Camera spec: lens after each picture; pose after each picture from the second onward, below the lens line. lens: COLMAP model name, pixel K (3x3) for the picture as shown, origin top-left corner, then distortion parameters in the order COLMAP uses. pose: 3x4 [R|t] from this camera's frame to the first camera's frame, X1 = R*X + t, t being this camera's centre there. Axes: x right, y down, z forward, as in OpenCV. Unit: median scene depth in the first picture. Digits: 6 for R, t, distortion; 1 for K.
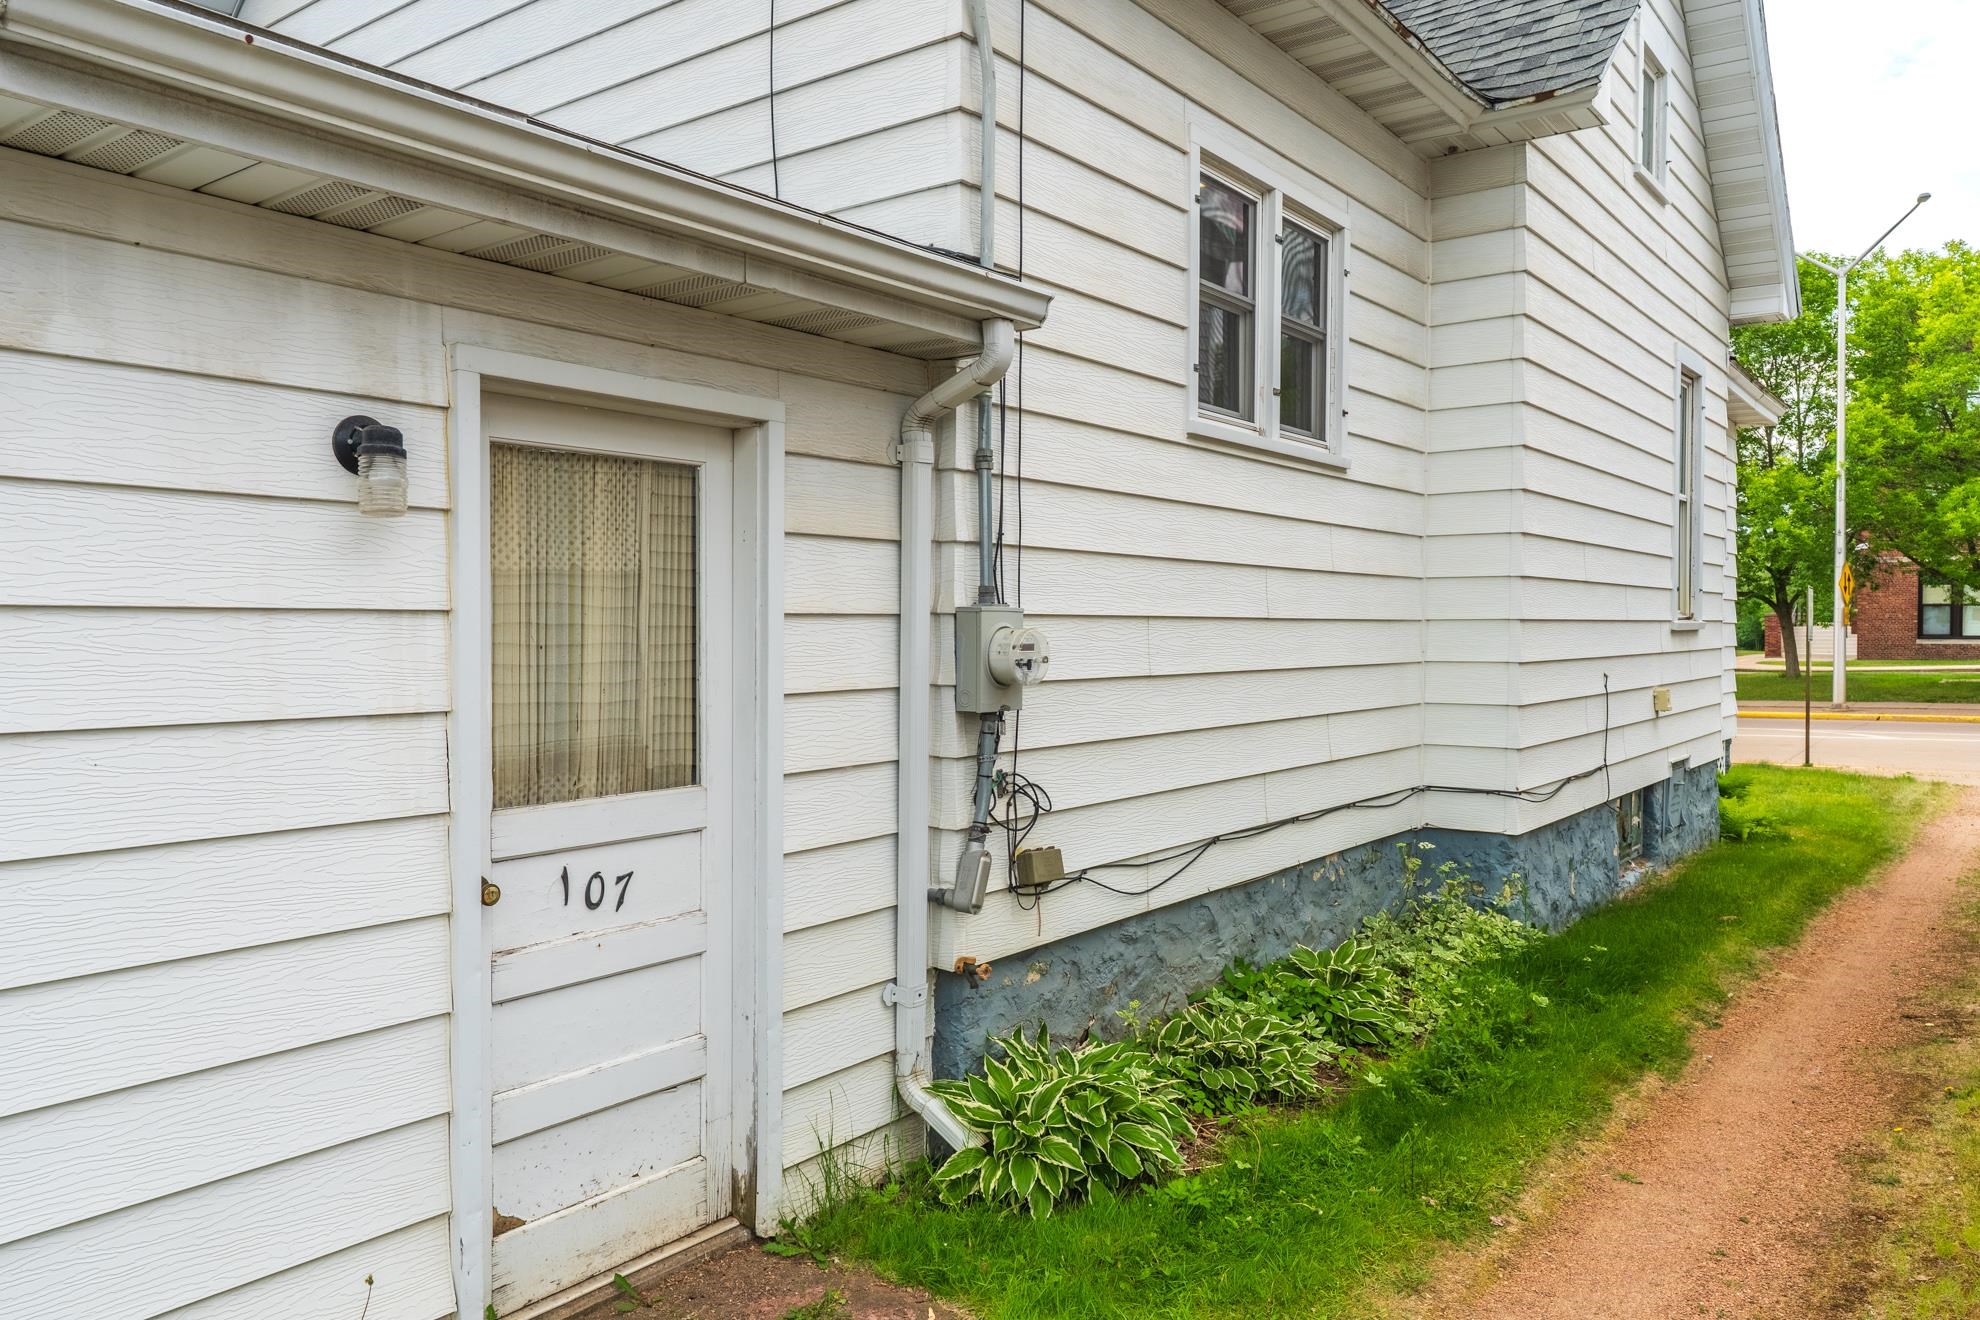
lens RADIAL K [[1432.7, 0, 987.5], [0, 1432.7, 649.4], [0, 0, 1]] dist [0.008268, -0.002684]
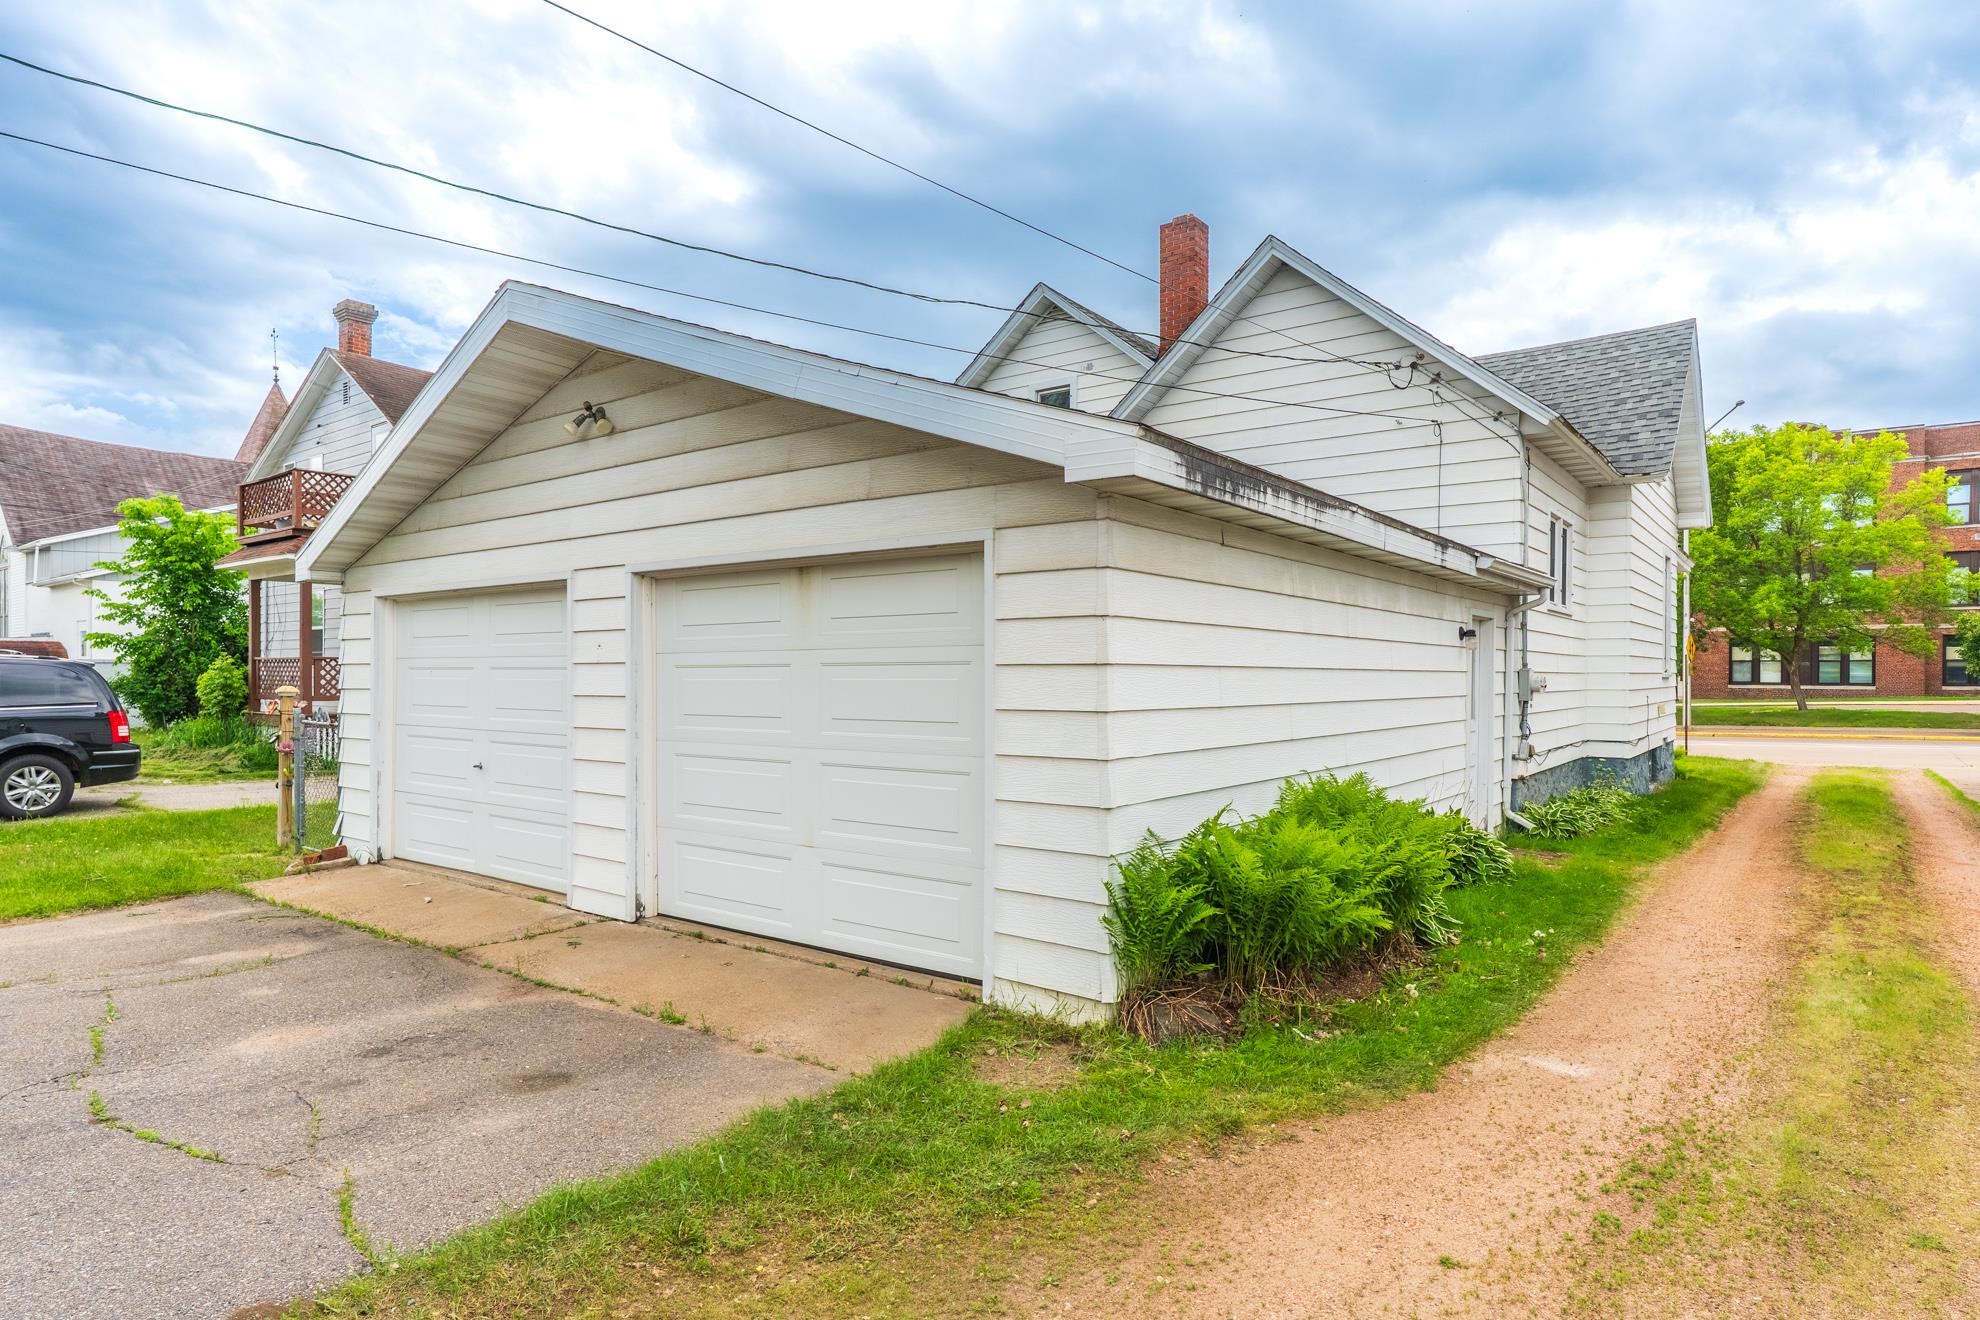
lens RADIAL K [[1068.2, 0, 998.0], [0, 1068.2, 669.3], [0, 0, 1]] dist [-0.001679, -0.000317]
pose [[0.999824, 0.005033, -0.018097, -0.506809], [-0.005370, 0.999813, -0.018590, 0.009935], [0.018000, 0.018684, 0.999663, -0.644641]]
